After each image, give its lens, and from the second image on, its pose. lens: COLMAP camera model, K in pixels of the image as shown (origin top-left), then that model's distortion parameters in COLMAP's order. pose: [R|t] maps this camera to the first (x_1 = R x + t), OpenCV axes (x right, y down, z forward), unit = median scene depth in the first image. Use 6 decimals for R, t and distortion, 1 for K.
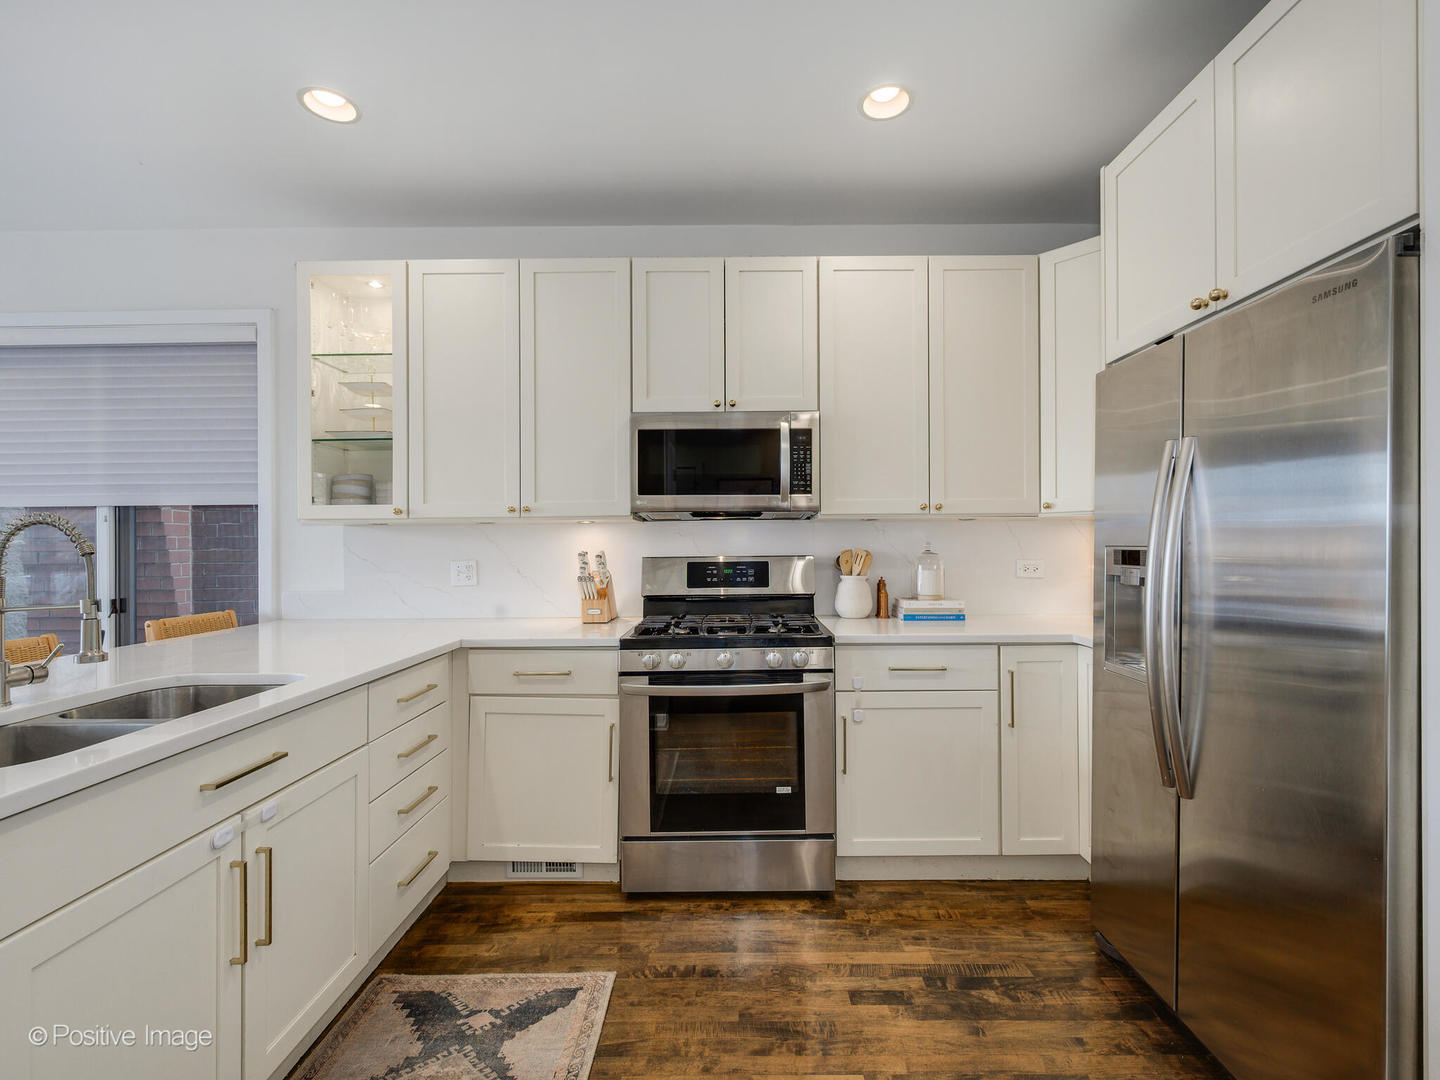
lens RADIAL K [[633.8, 0, 740.6], [0, 633.8, 541.2], [0, 0, 1]] dist [-0.001005, -0.000382]
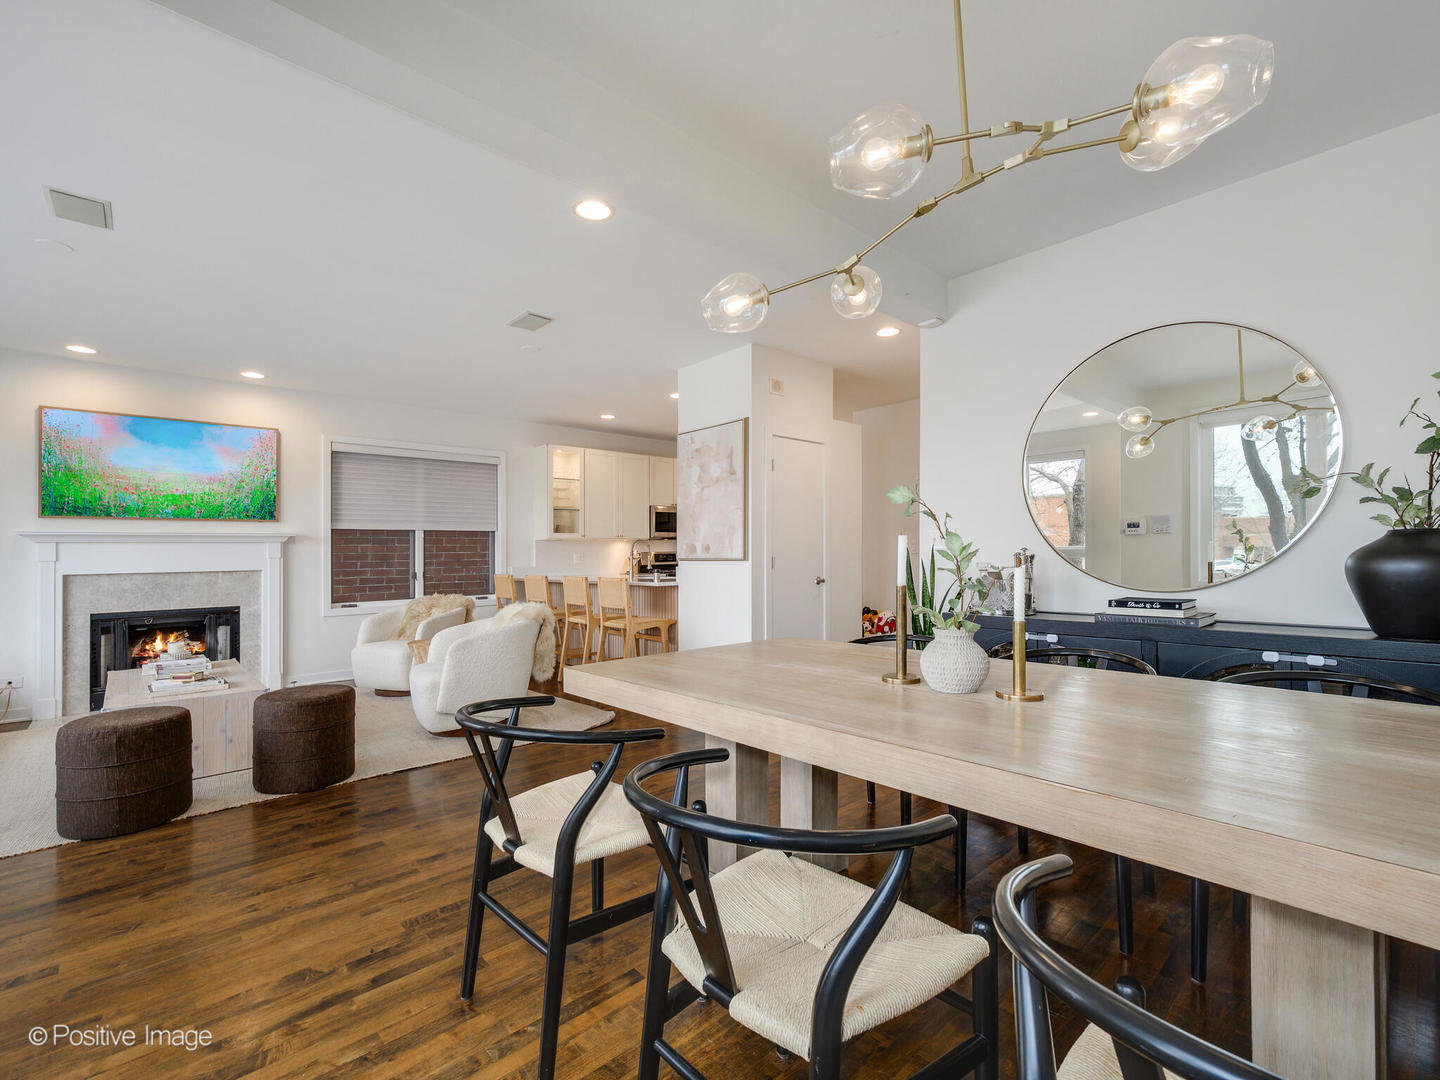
lens RADIAL K [[633.8, 0, 760.2], [0, 633.8, 544.6], [0, 0, 1]] dist [-0.001005, -0.000382]
pose [[0.702296, 0.006486, 0.711855, -2.316714], [0.006103, 0.999867, -0.015131, 0.045926], [-0.711858, 0.014971, 0.702163, -1.828193]]
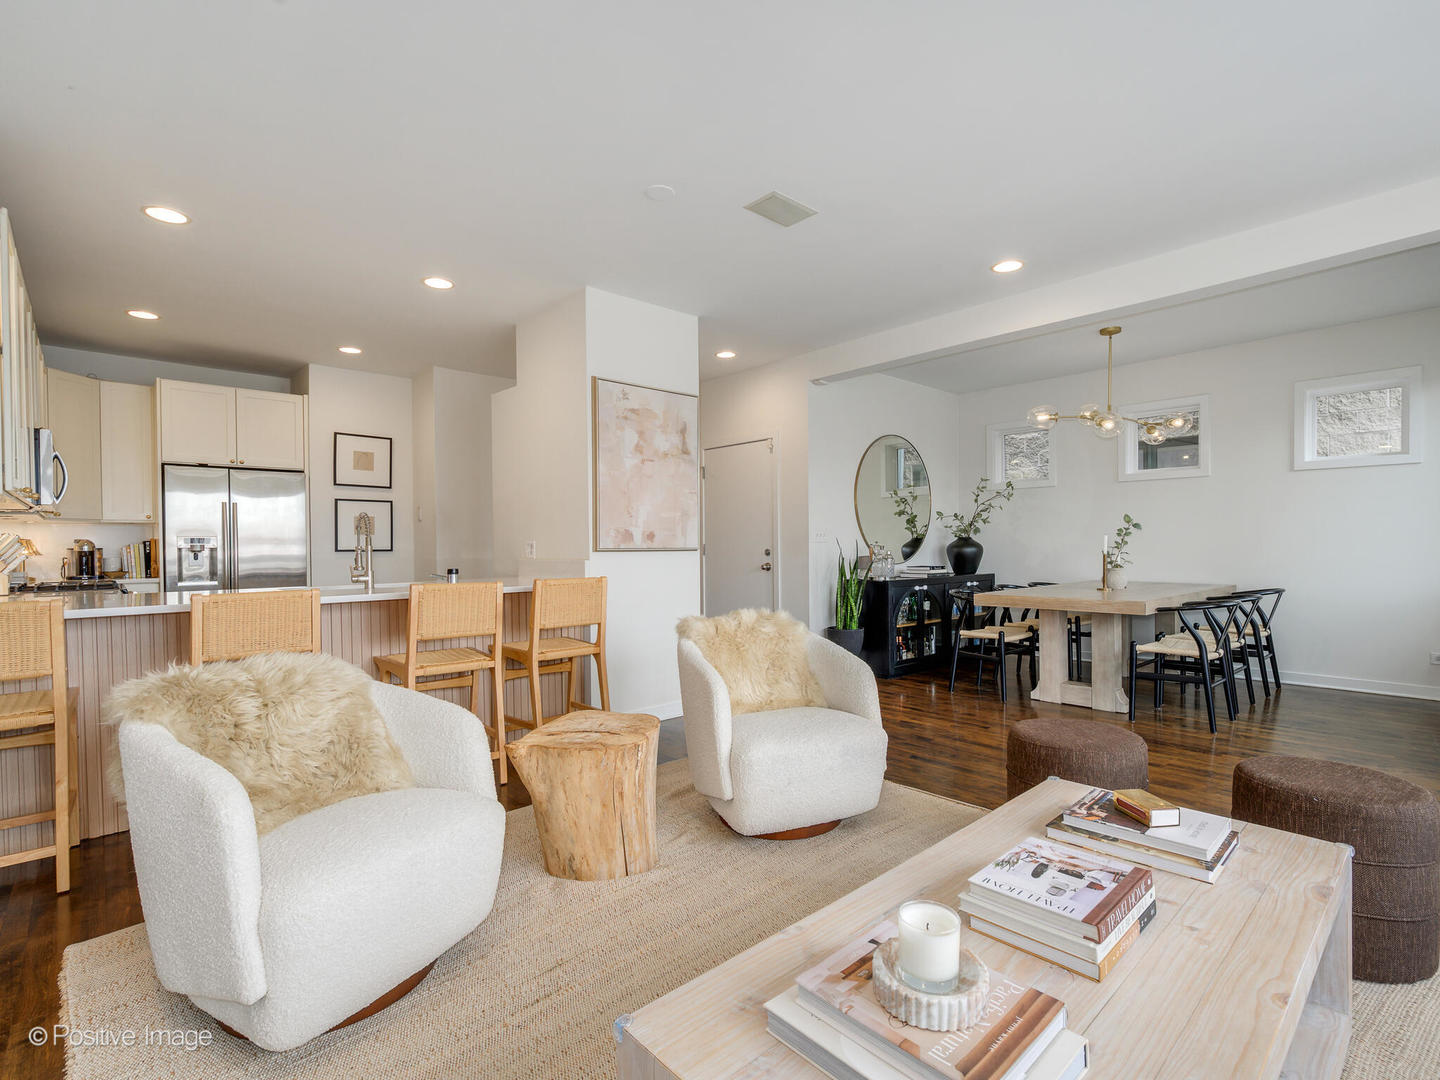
lens RADIAL K [[677.7, 0, 713.4], [0, 677.7, 544.1], [0, 0, 1]] dist [-0.018573, 0.000722]
pose [[-0.671202, 0.013240, 0.741156, -2.419849], [0.007311, 0.999910, -0.011242, 0.070304], [-0.741238, -0.002128, -0.671239, 1.027447]]
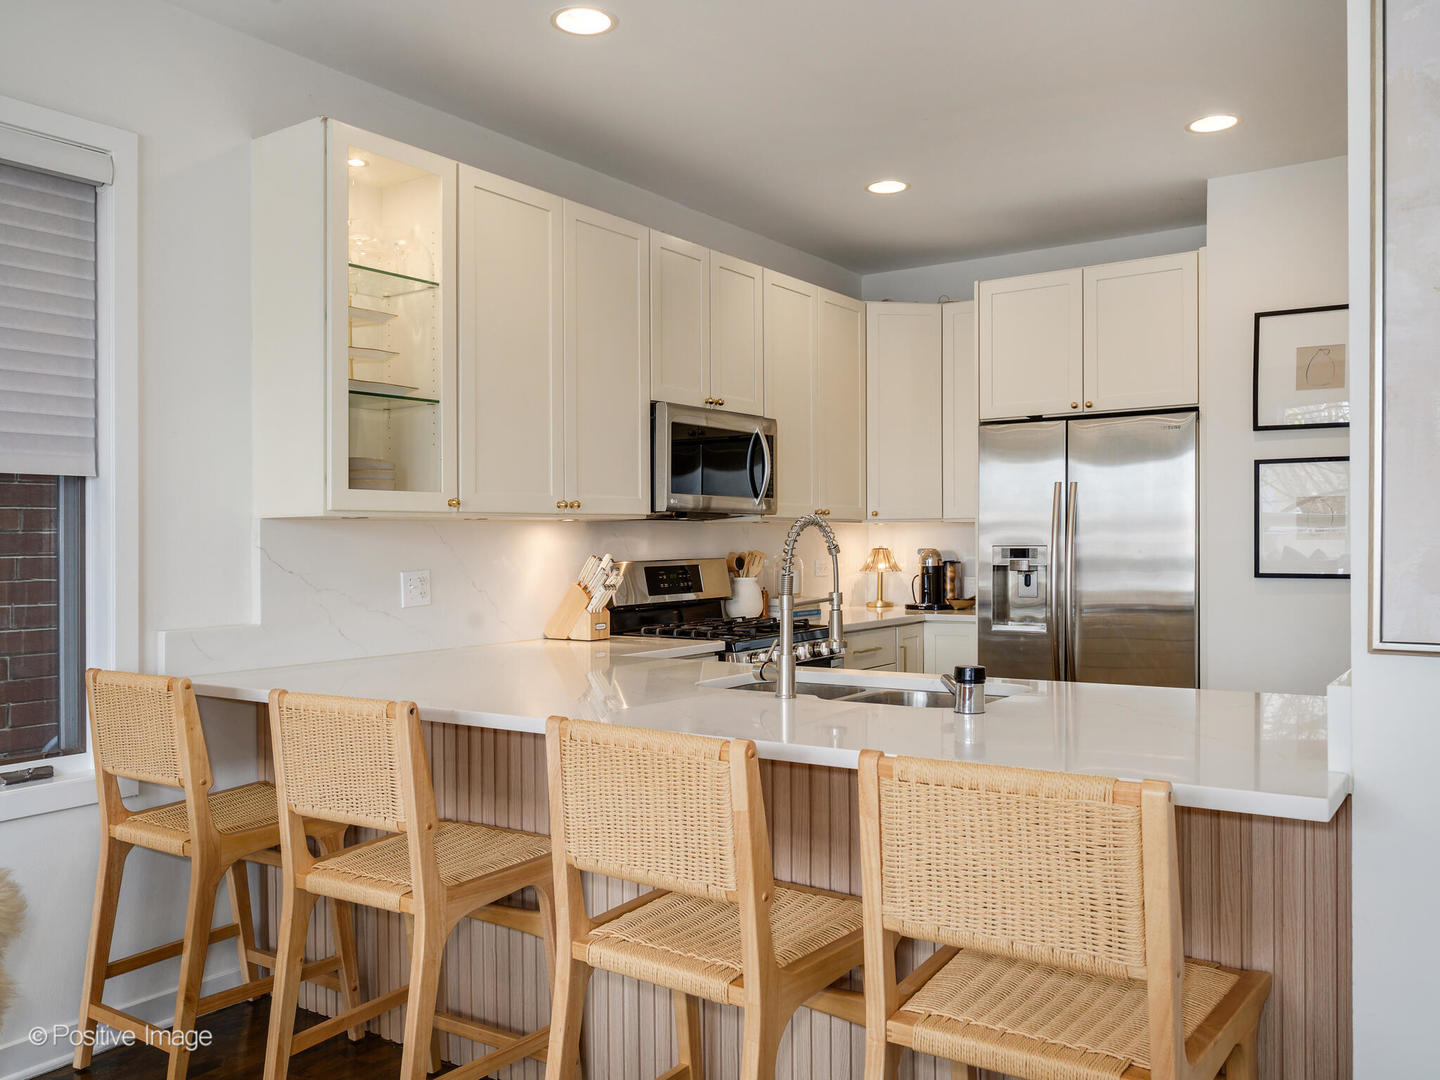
lens RADIAL K [[1161.7, 0, 766.0], [0, 1161.7, 535.9], [0, 0, 1]] dist [-0.014617, -0.001939]
pose [[0.547160, 0.004288, 0.837017, -1.678012], [0.000090, 0.999987, -0.005182, -0.002295], [-0.837028, 0.002910, 0.547153, -0.043472]]
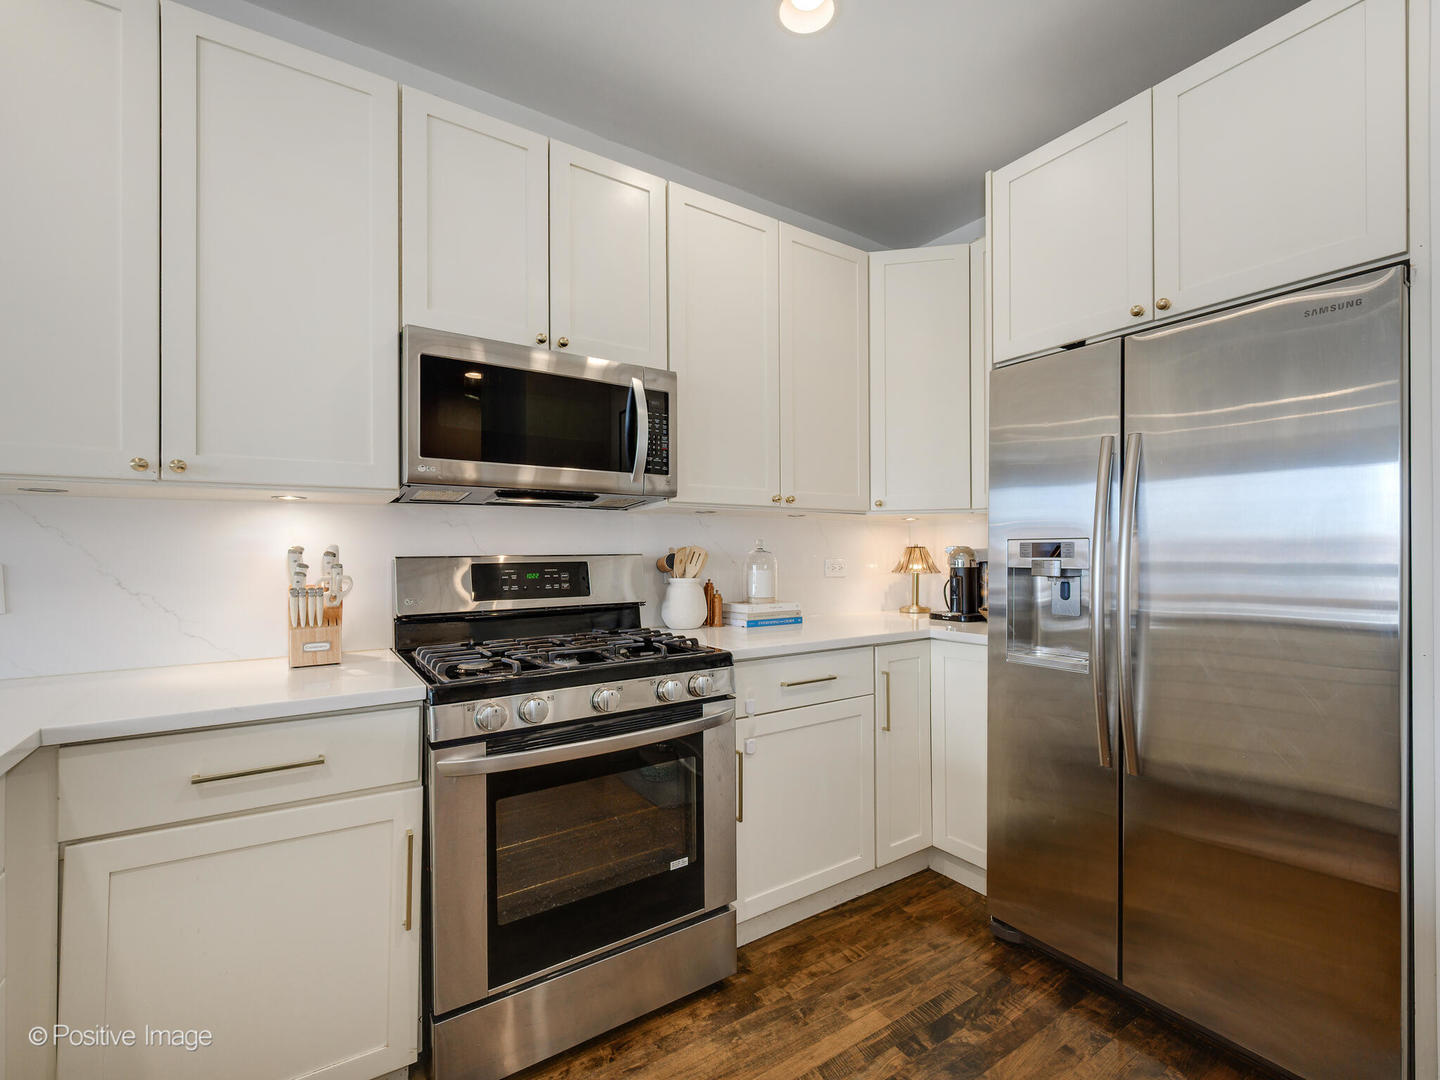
lens RADIAL K [[633.8, 0, 758.4], [0, 633.8, 548.2], [0, 0, 1]] dist [-0.001005, -0.000382]
pose [[0.822154, 0.005324, 0.569241, -0.272286], [-0.003760, 0.999985, -0.003922, 0.022199], [-0.569253, 0.001084, 0.822162, 0.320297]]
